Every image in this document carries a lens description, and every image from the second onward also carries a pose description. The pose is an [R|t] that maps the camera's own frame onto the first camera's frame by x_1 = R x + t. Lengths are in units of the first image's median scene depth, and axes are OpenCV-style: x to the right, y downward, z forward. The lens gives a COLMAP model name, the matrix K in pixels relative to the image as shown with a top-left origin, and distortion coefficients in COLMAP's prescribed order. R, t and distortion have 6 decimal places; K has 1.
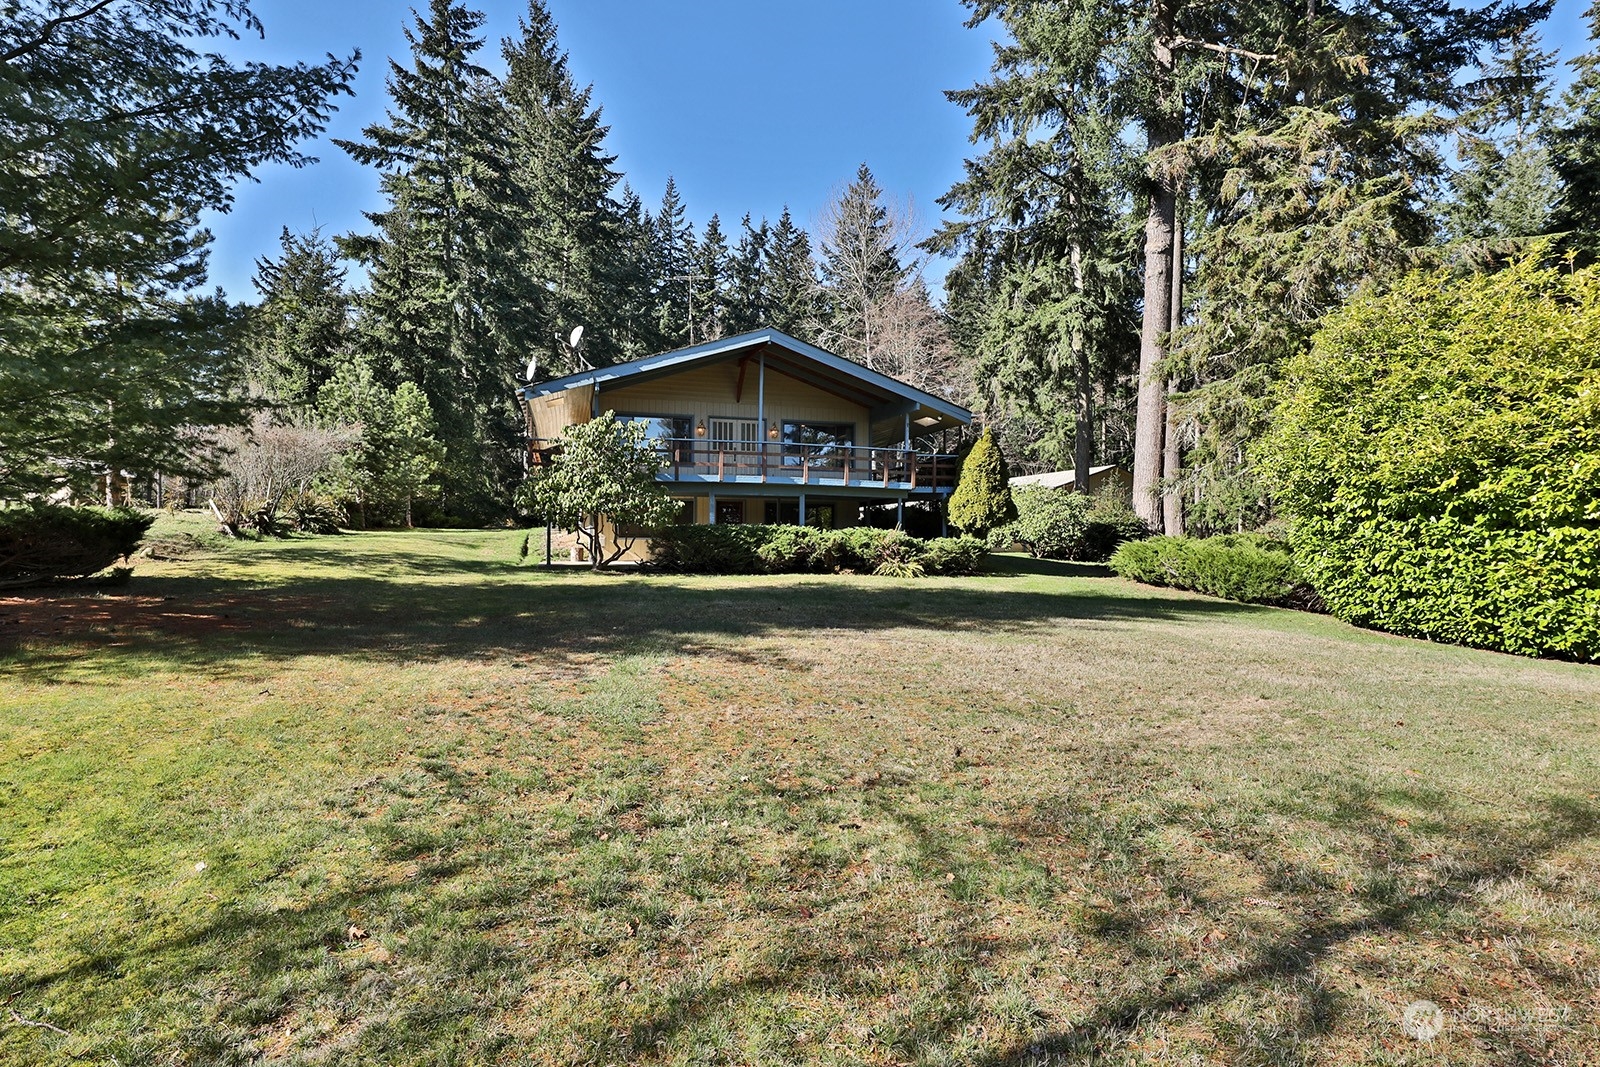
lens RADIAL K [[833.2, 0, 799.9], [0, 833.2, 527.7], [0, 0, 1]] dist [-0.002079, -0.000098]
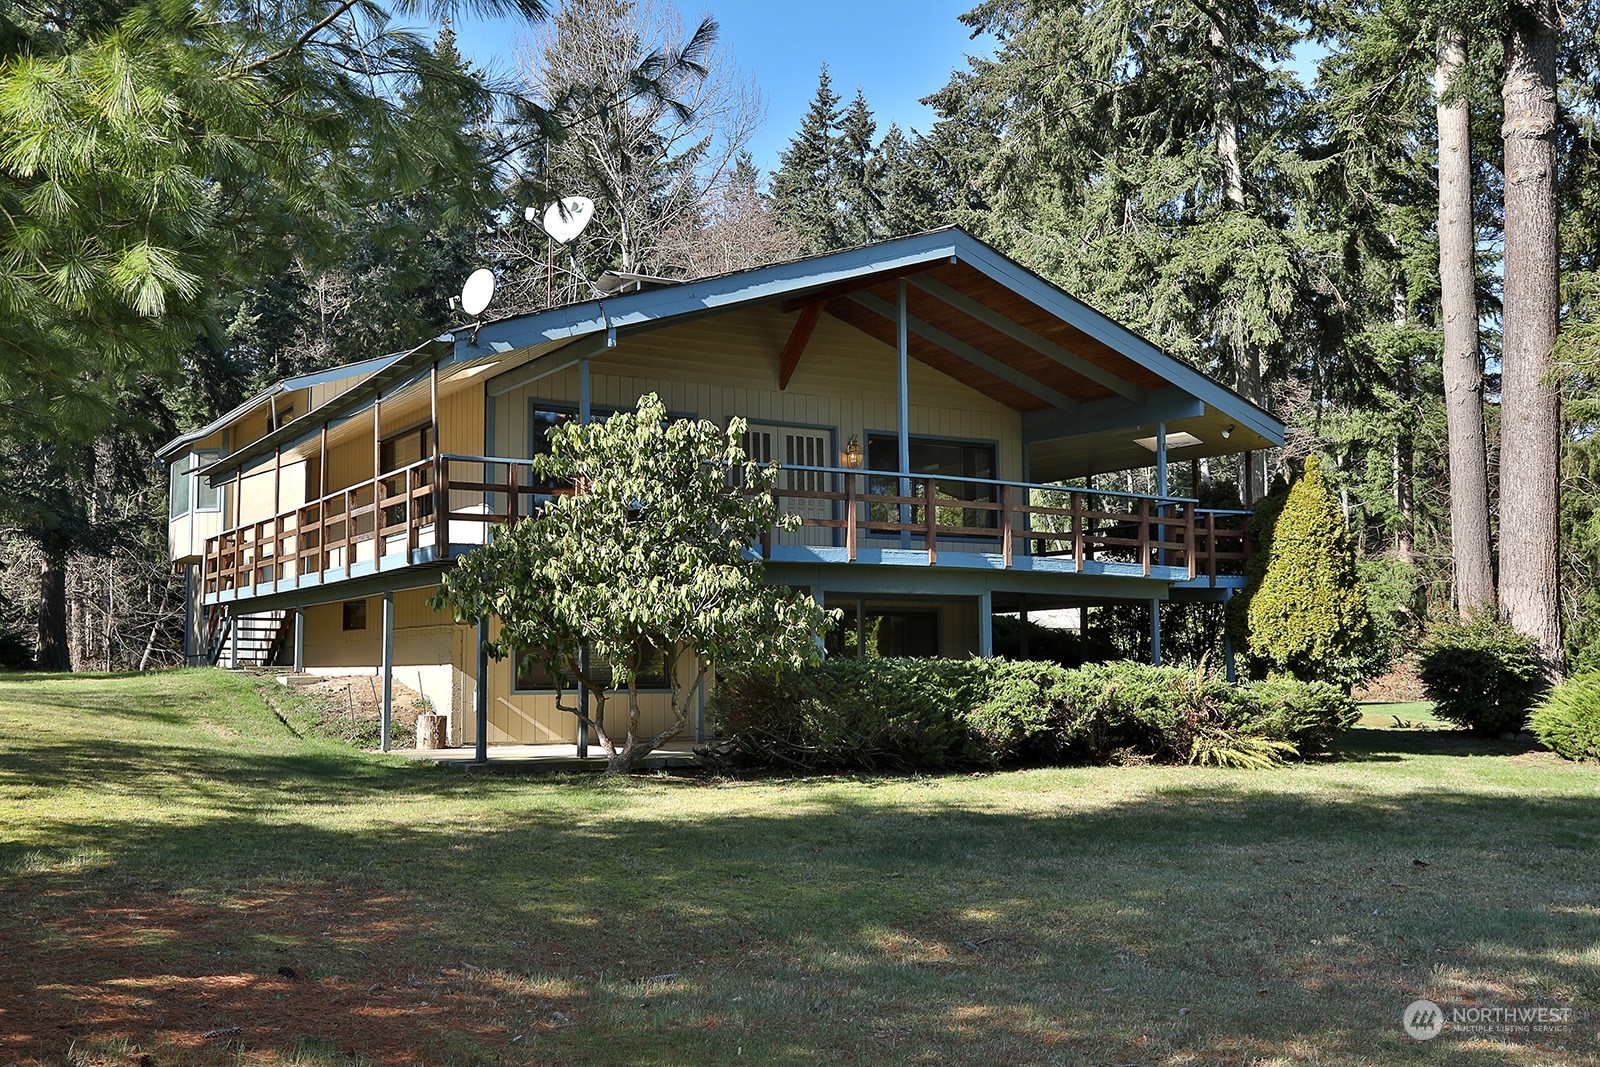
lens RADIAL K [[1614.6, 0, 800.2], [0, 1614.6, 534.5], [0, 0, 1]] dist [-0.006159, 0.000000]
pose [[0.964901, 0.009257, 0.262449, -0.325231], [0.010694, 0.997165, -0.074488, -0.006151], [-0.262395, 0.074681, 0.962066, 0.167052]]
